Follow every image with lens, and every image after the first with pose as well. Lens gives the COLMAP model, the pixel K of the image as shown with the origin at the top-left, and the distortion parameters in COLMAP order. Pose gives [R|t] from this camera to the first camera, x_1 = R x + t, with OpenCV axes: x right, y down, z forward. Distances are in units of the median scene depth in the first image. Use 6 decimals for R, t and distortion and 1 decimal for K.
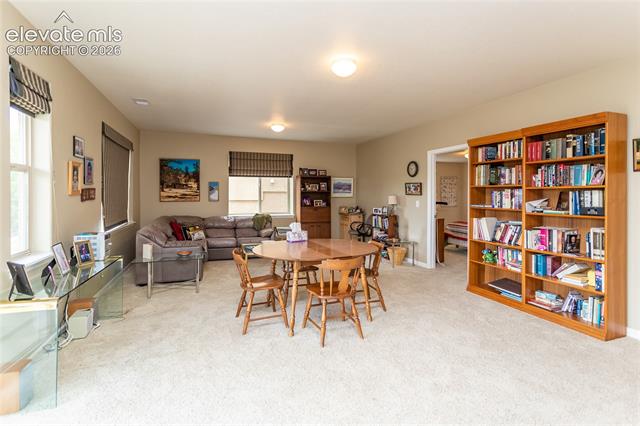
lens RADIAL K [[316.1, 0, 319.0], [0, 316.1, 195.7], [0, 0, 1]] dist [-0.000077, -0.000002]
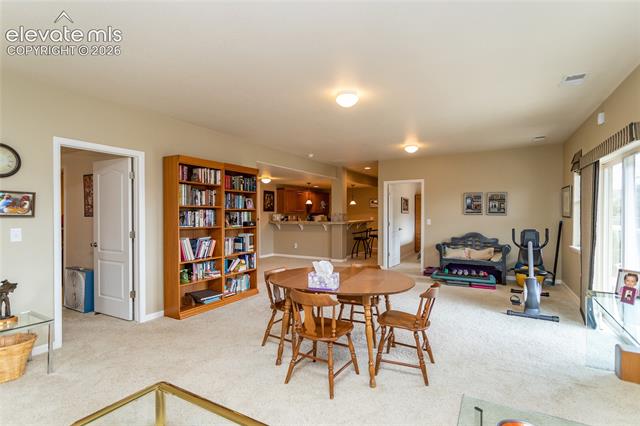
lens RADIAL K [[324.2, 0, 303.3], [0, 324.2, 215.3], [0, 0, 1]] dist [0.003330, 0.000566]
pose [[-0.626911, -0.002523, 0.779086, -0.537171], [0.007224, 0.999933, 0.009051, -0.008839], [-0.779057, 0.011303, -0.626851, 1.461046]]
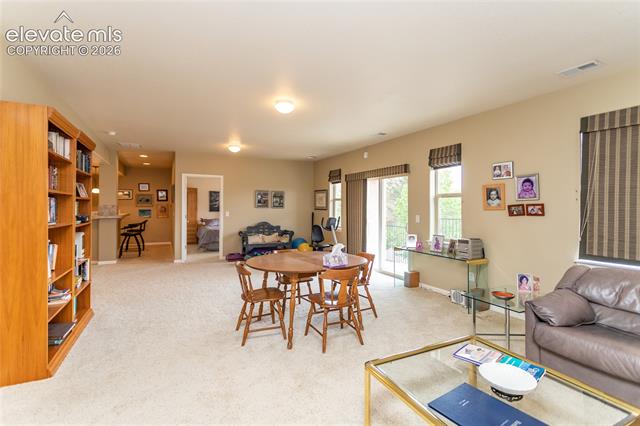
lens RADIAL K [[310.9, 0, 320.0], [0, 310.9, 213.0], [0, 0, 1]] dist [-0.000740, -0.000089]
pose [[-0.993674, -0.005162, -0.112183, 0.071278], [-0.007934, 0.999674, 0.024276, -0.008253], [0.112021, 0.025013, -0.993391, 1.784872]]
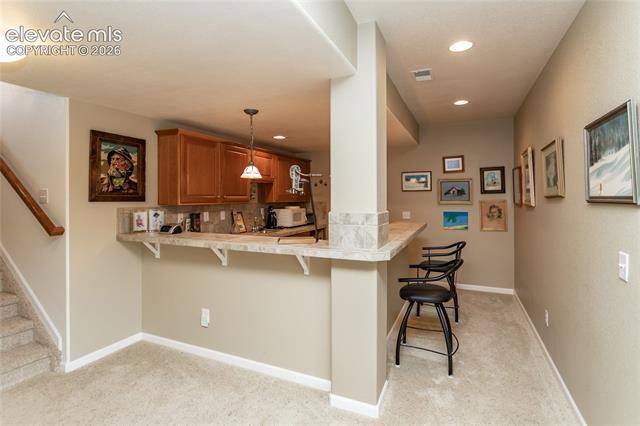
lens RADIAL K [[316.1, 0, 319.0], [0, 316.1, 195.7], [0, 0, 1]] dist [-0.000077, -0.000002]
pose [[-0.715826, 0.003538, 0.698270, 0.769608], [0.006290, 0.999979, 0.001381, -0.030929], [-0.698251, 0.005381, -0.715833, 0.259901]]
